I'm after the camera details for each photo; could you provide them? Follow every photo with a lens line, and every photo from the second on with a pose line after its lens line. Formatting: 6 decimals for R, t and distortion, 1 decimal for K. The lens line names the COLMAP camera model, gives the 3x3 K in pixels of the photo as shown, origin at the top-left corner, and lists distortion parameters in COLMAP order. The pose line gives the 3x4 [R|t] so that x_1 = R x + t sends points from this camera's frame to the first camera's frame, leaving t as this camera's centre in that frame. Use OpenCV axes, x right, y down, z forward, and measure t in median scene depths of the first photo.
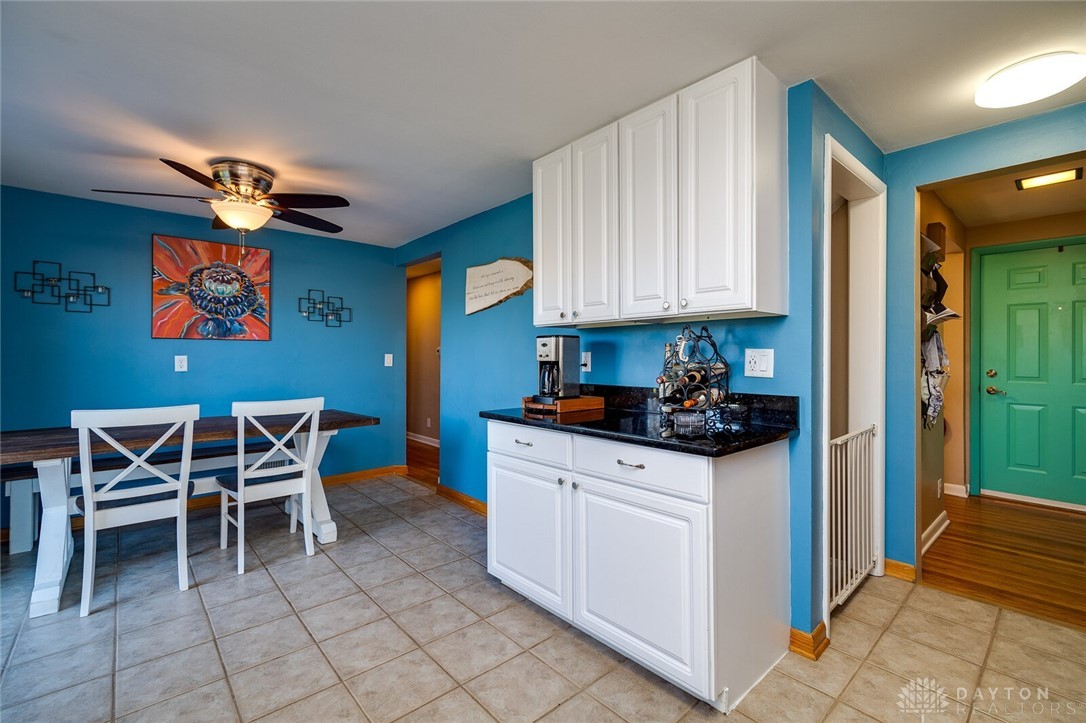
lens RADIAL K [[473.0, 0, 548.3], [0, 473.0, 353.8], [0, 0, 1]] dist [0.002382, 0.000551]
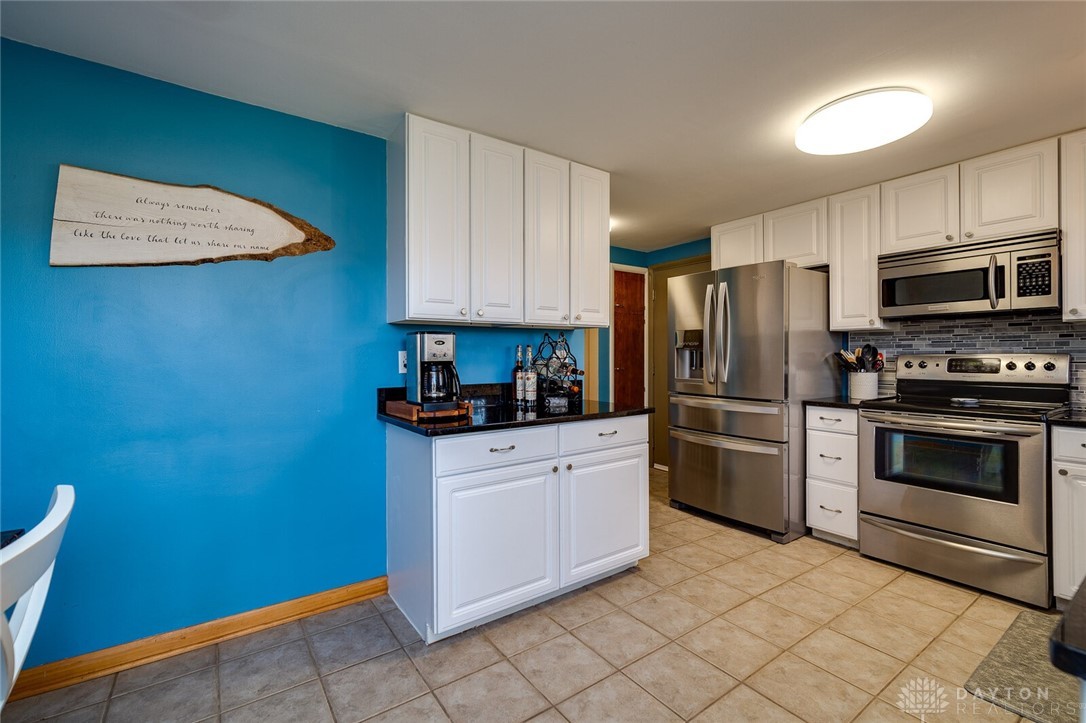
lens RADIAL K [[473.0, 0, 541.4], [0, 473.0, 358.2], [0, 0, 1]] dist [0.002382, 0.000551]
pose [[0.119658, -0.007831, 0.992784, -1.030205], [-0.000955, 0.999968, 0.008003, 0.003737], [-0.992815, -0.001906, 0.119647, 0.872269]]
